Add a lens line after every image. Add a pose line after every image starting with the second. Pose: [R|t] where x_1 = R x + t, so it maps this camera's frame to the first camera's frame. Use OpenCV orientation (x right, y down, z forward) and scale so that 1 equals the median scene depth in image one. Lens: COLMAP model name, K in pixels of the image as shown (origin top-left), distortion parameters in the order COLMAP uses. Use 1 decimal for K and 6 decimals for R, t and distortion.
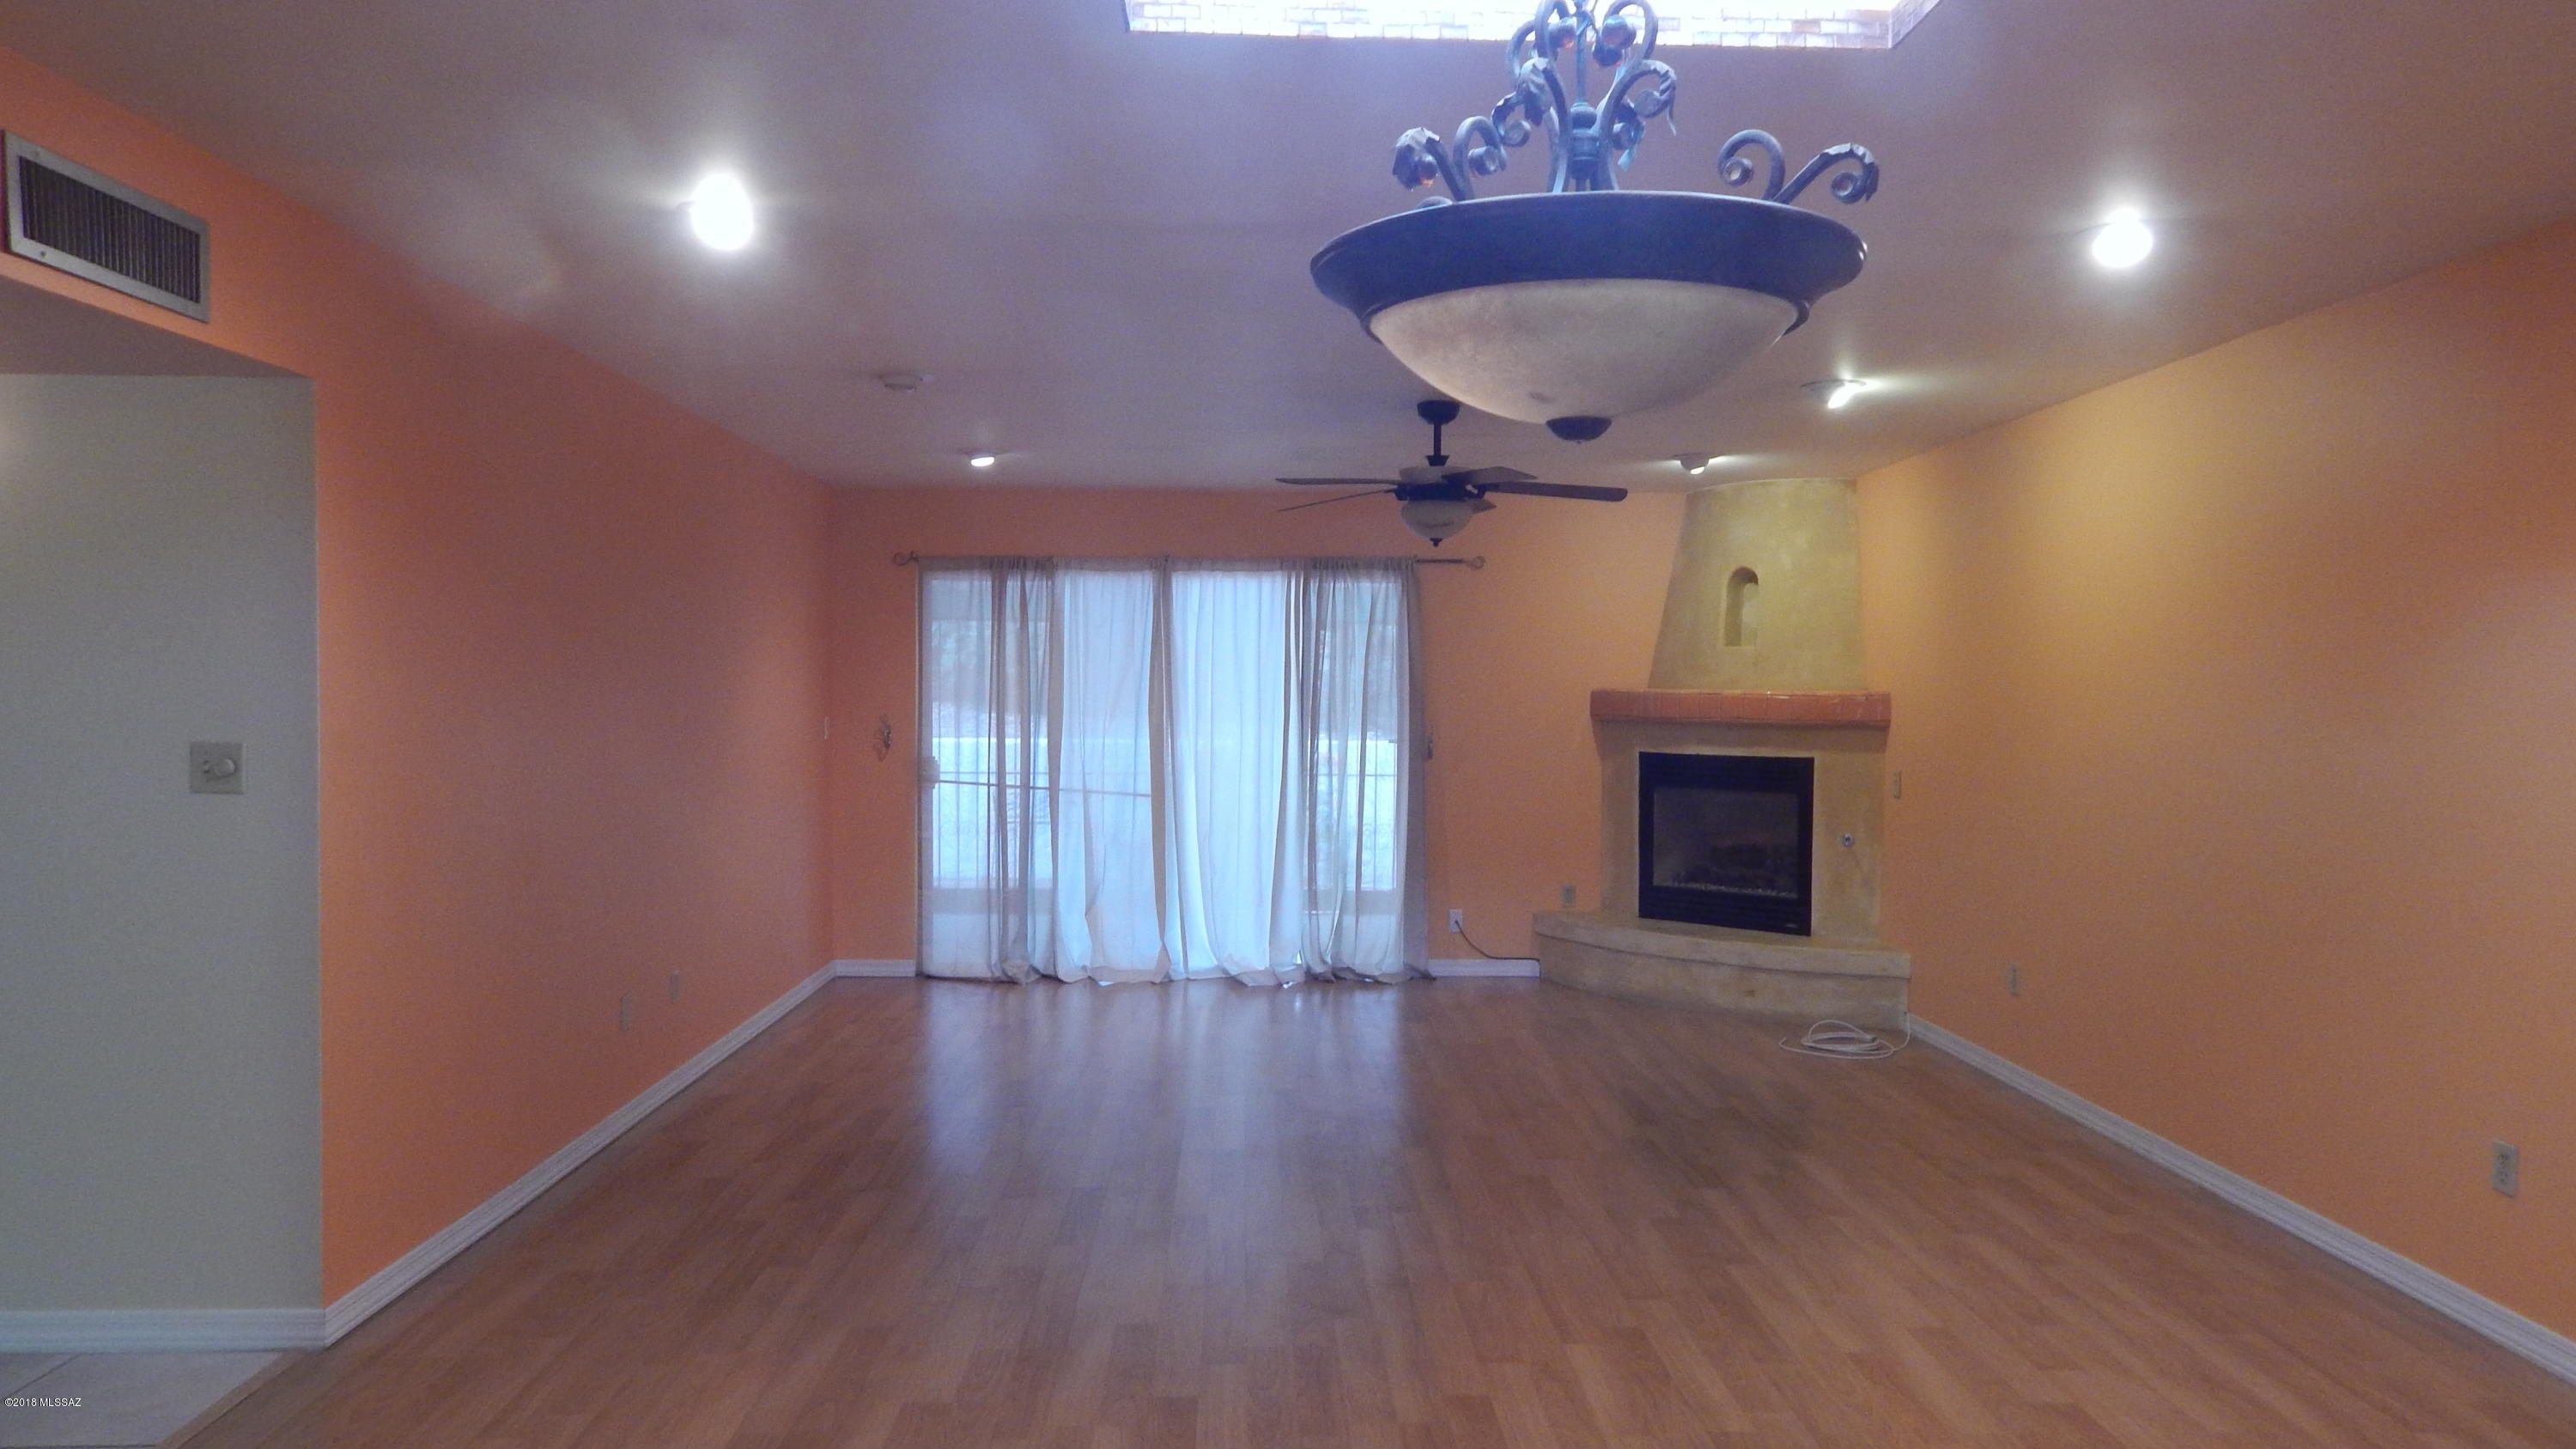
lens RADIAL K [[1720.4, 0, 1285.8], [0, 1720.4, 705.7], [0, 0, 1]] dist [0.007172, -0.003664]
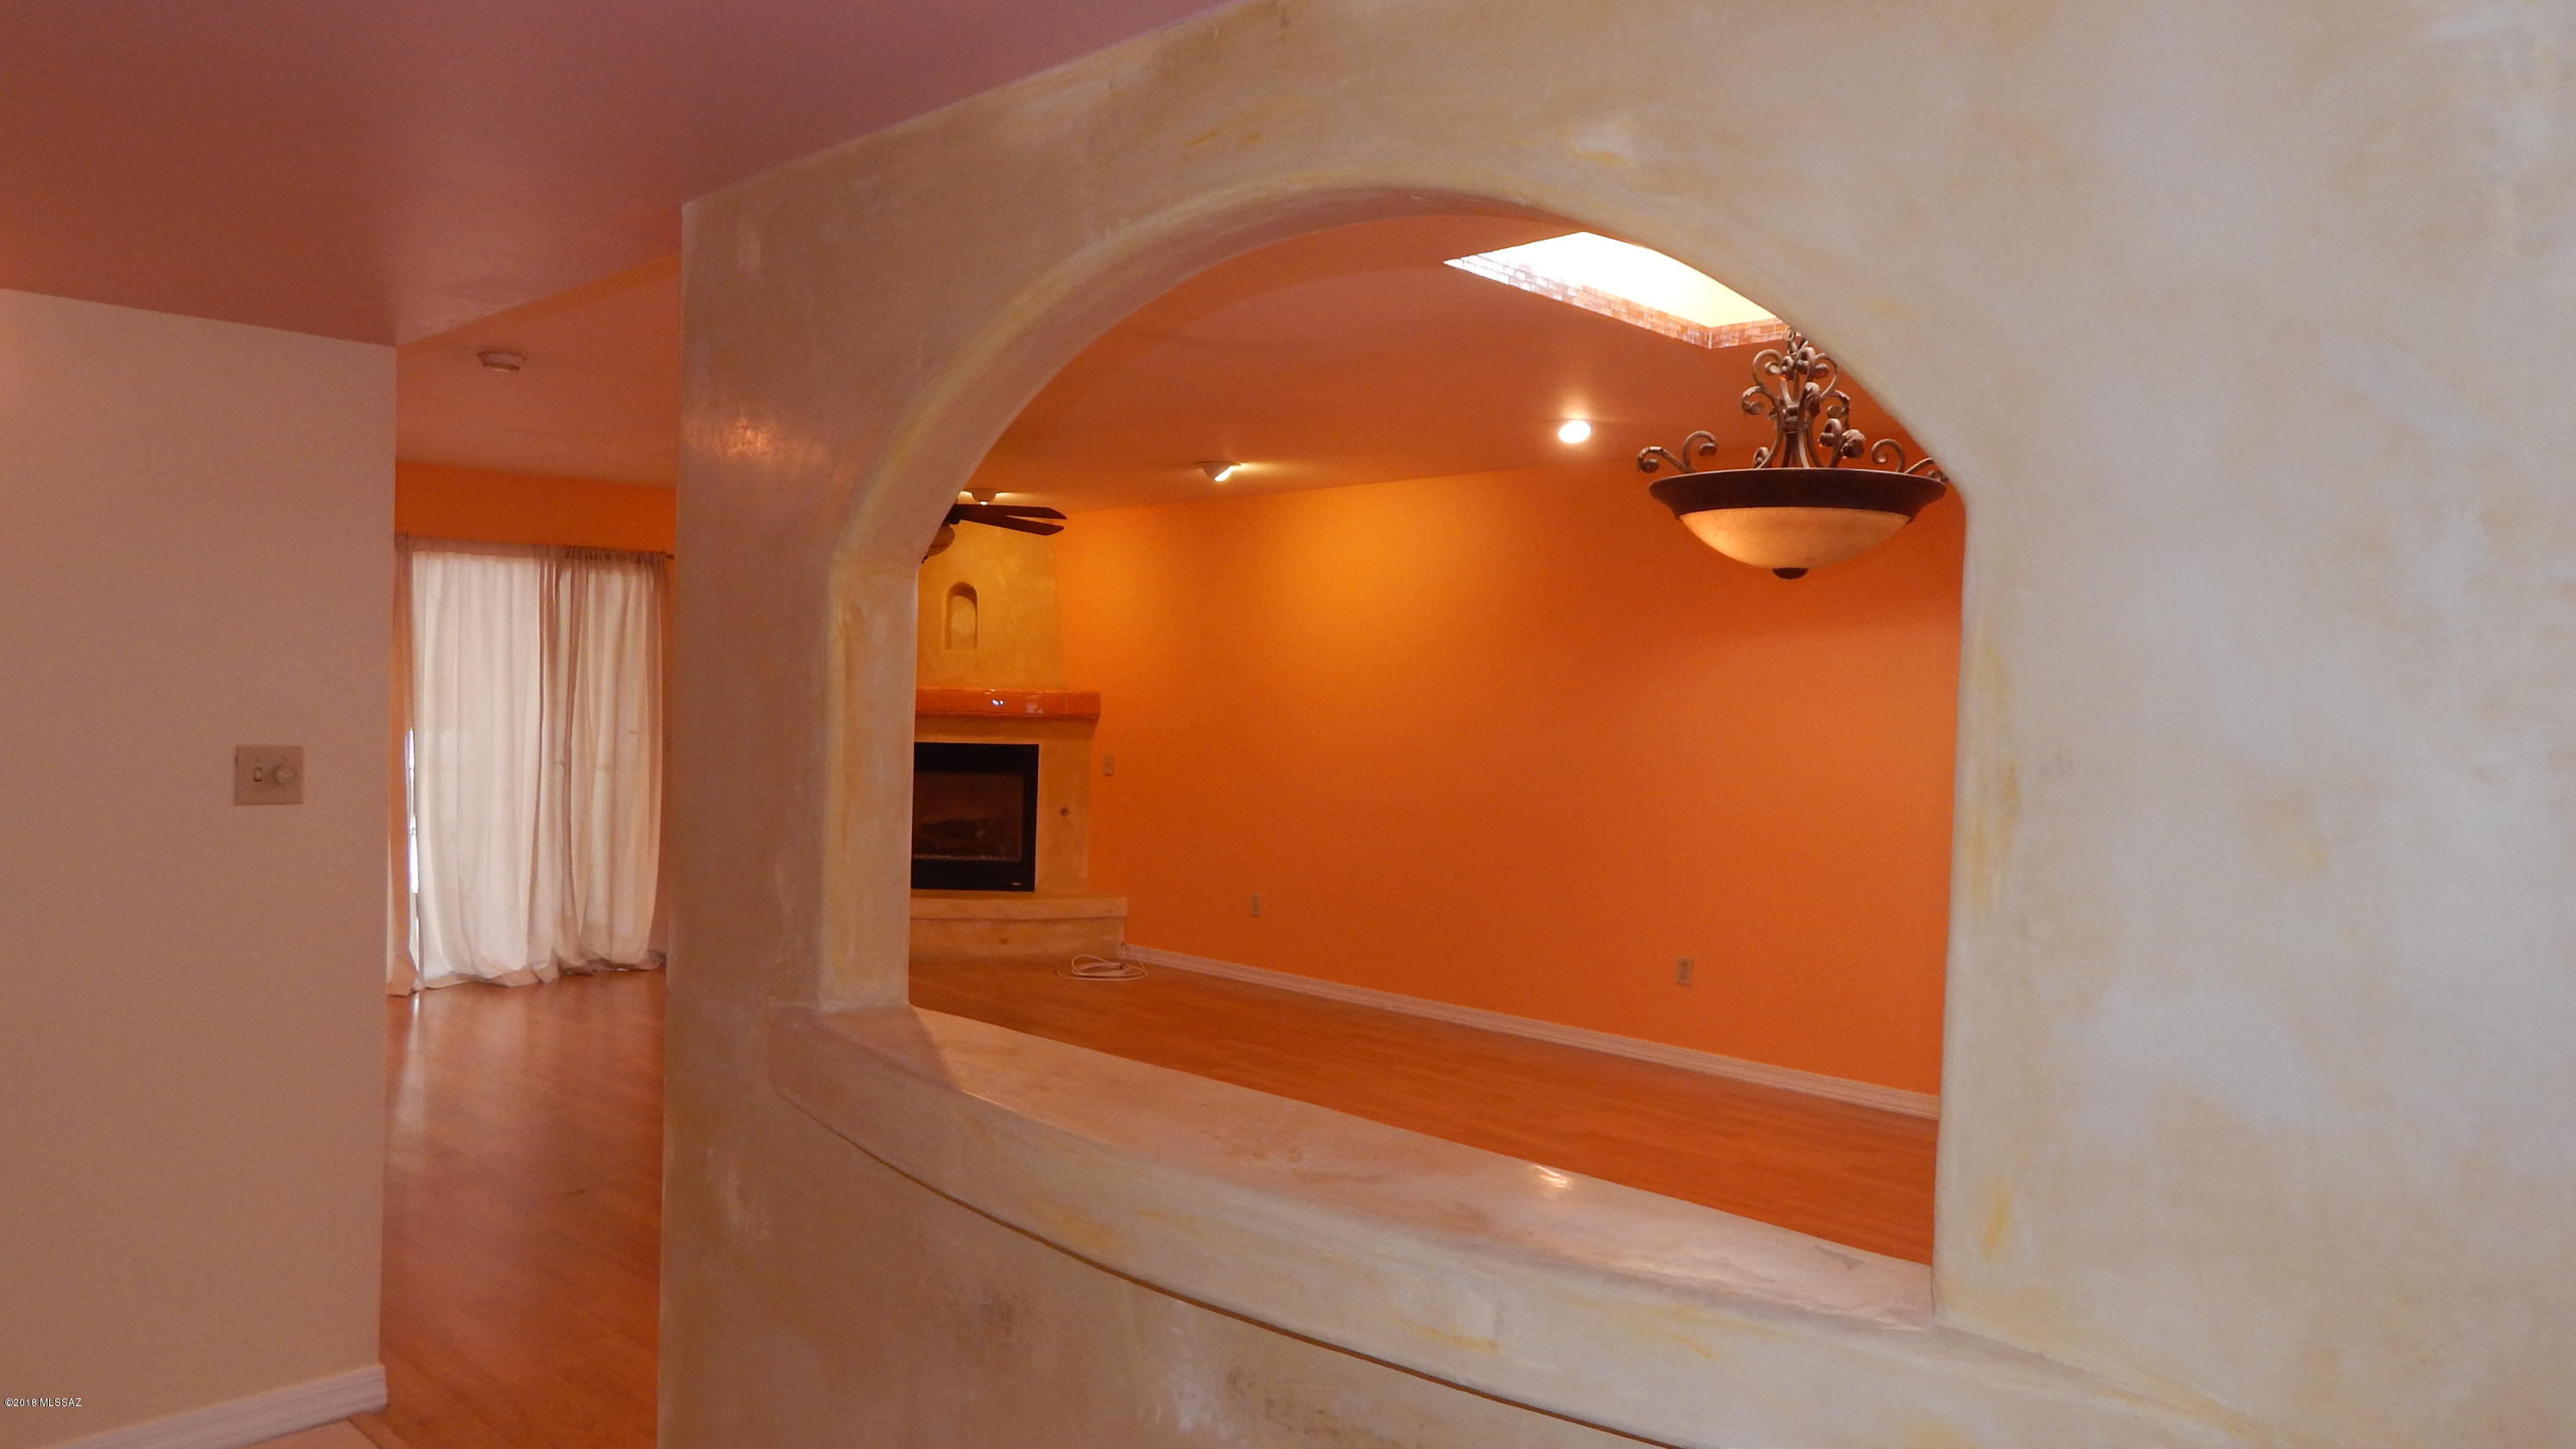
lens RADIAL K [[1720.4, 0, 1289.1], [0, 1720.4, 699.0], [0, 0, 1]] dist [0.007172, -0.003664]
pose [[0.718681, 0.007589, 0.695298, -0.395215], [-0.011098, 0.999938, 0.000558, -0.004191], [-0.695251, -0.008118, 0.718721, 0.004257]]
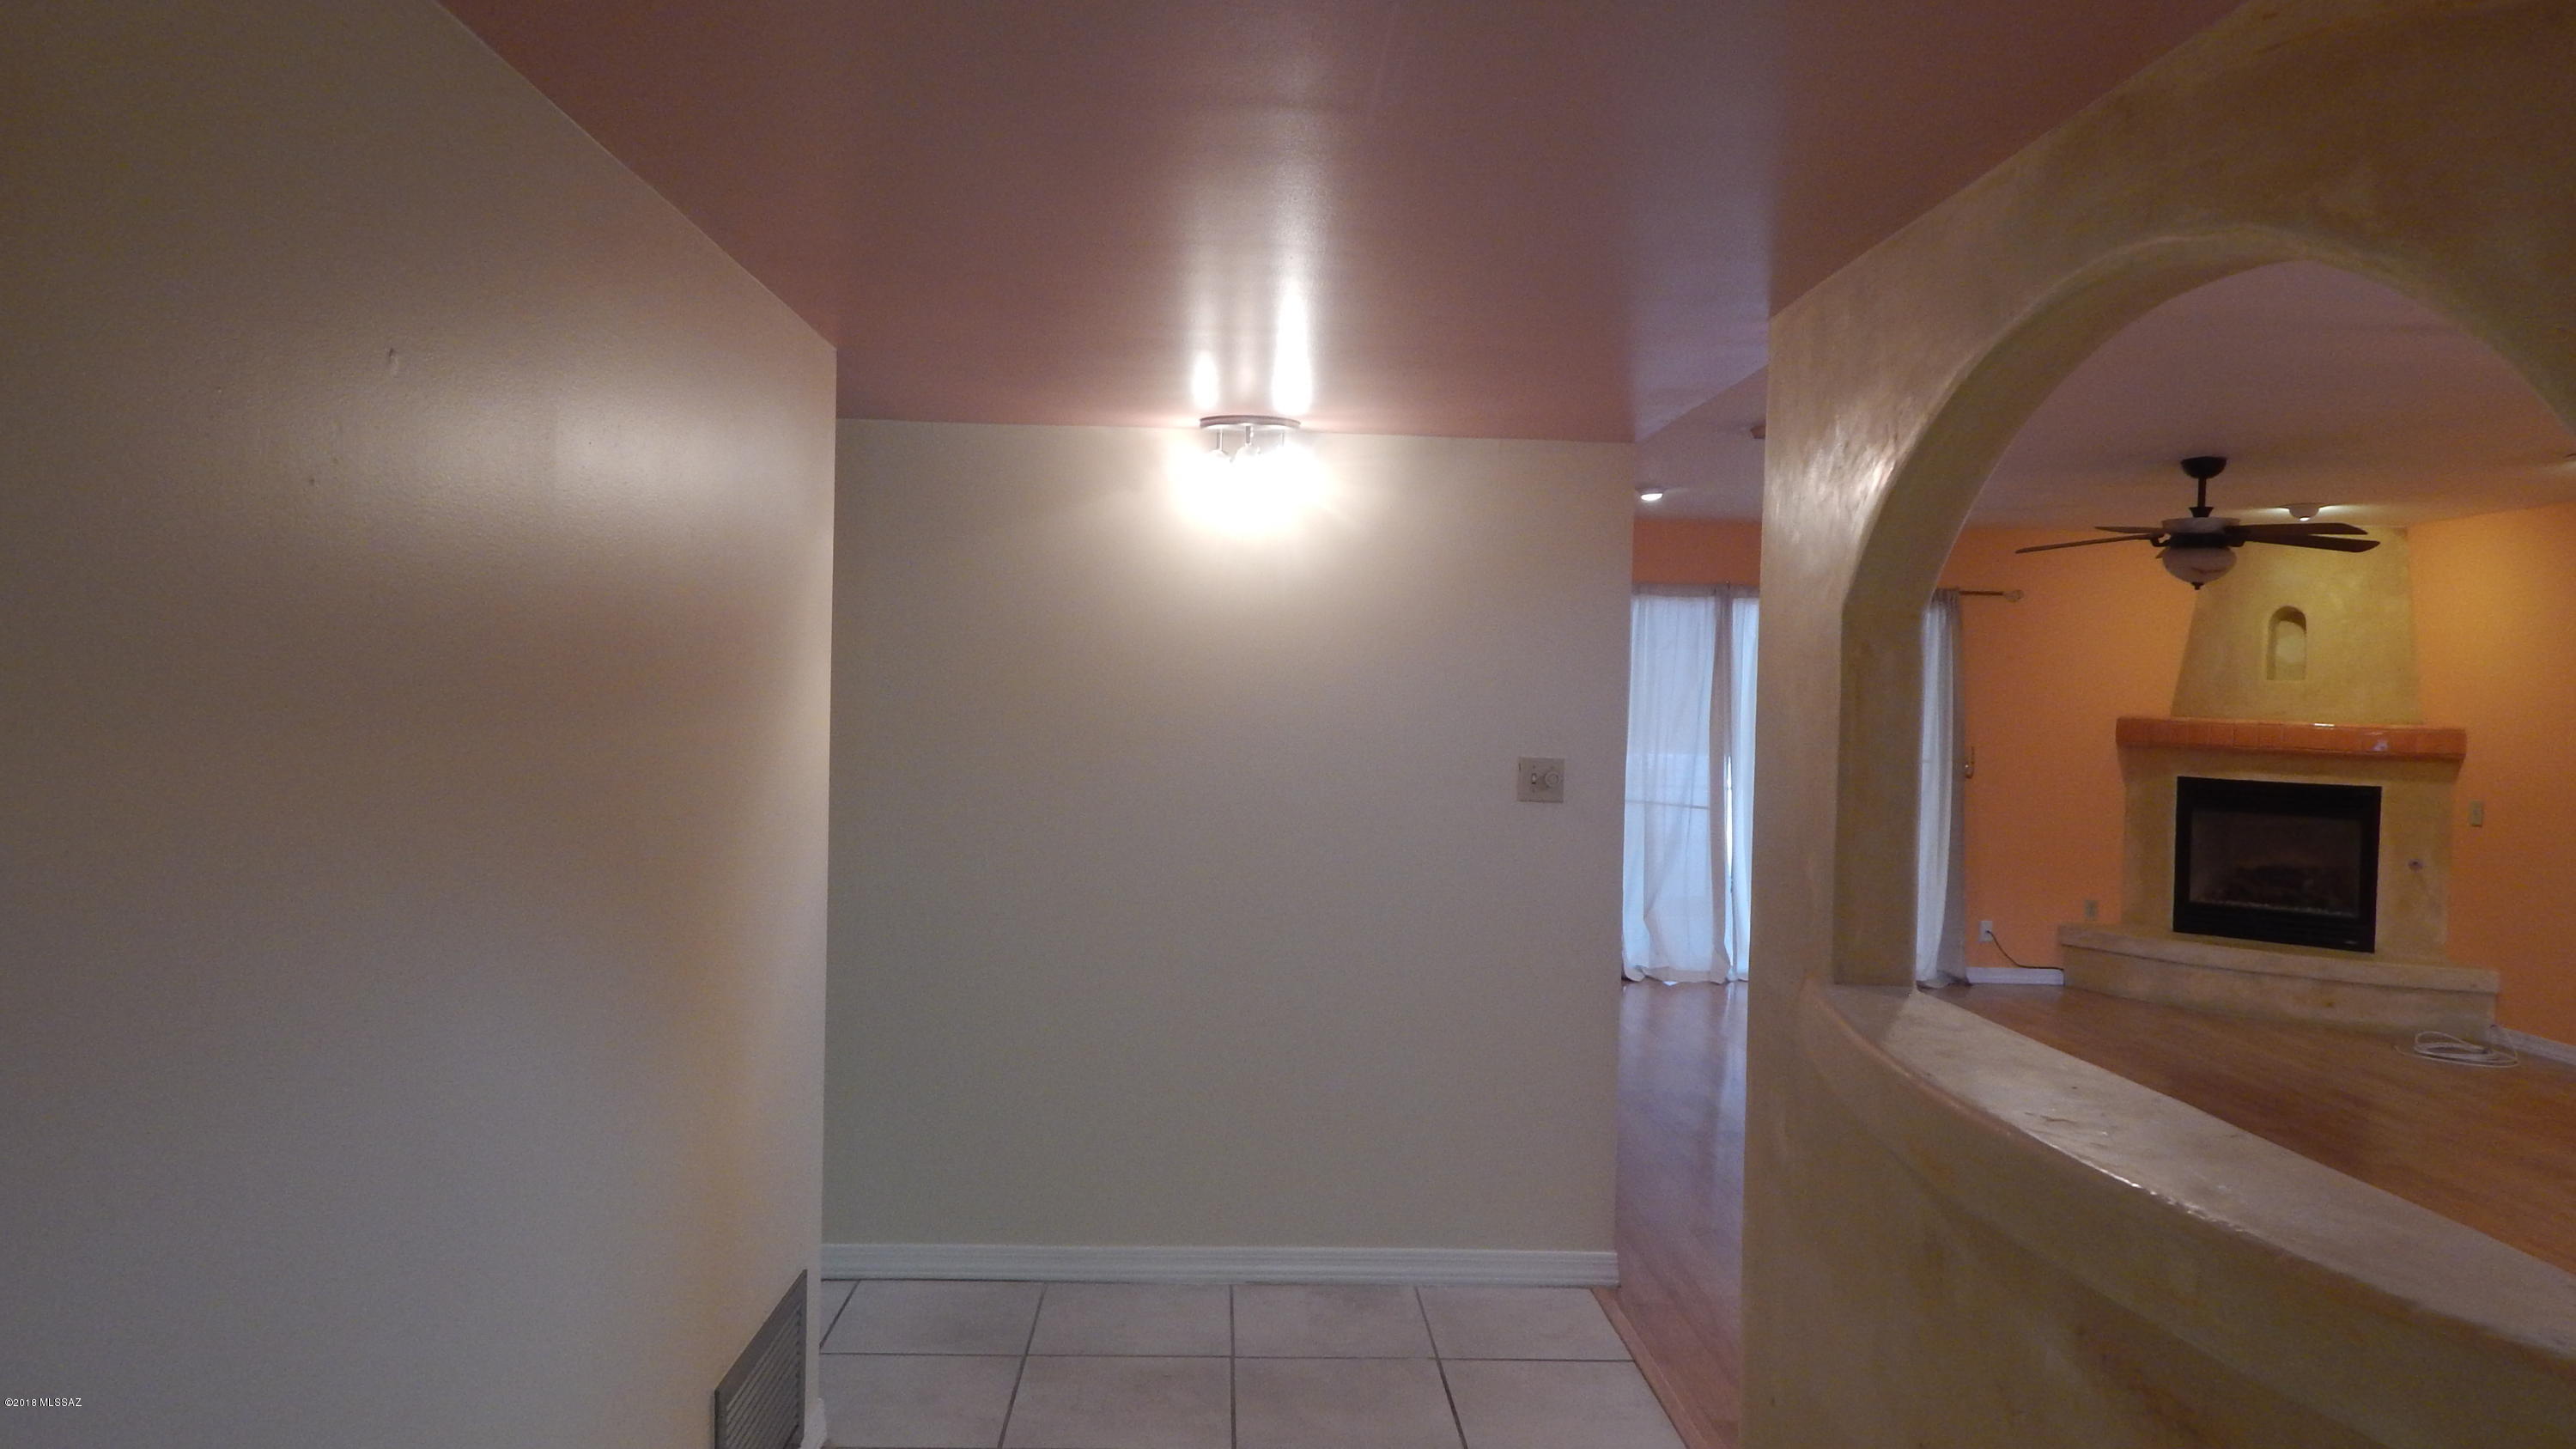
lens RADIAL K [[1720.4, 0, 1279.7], [0, 1720.4, 709.2], [0, 0, 1]] dist [0.007172, -0.003664]
pose [[0.999772, 0.021267, 0.002028, -0.367961], [-0.021269, 0.999773, 0.000837, -0.004153], [-0.002010, -0.000880, 0.999998, -0.070038]]
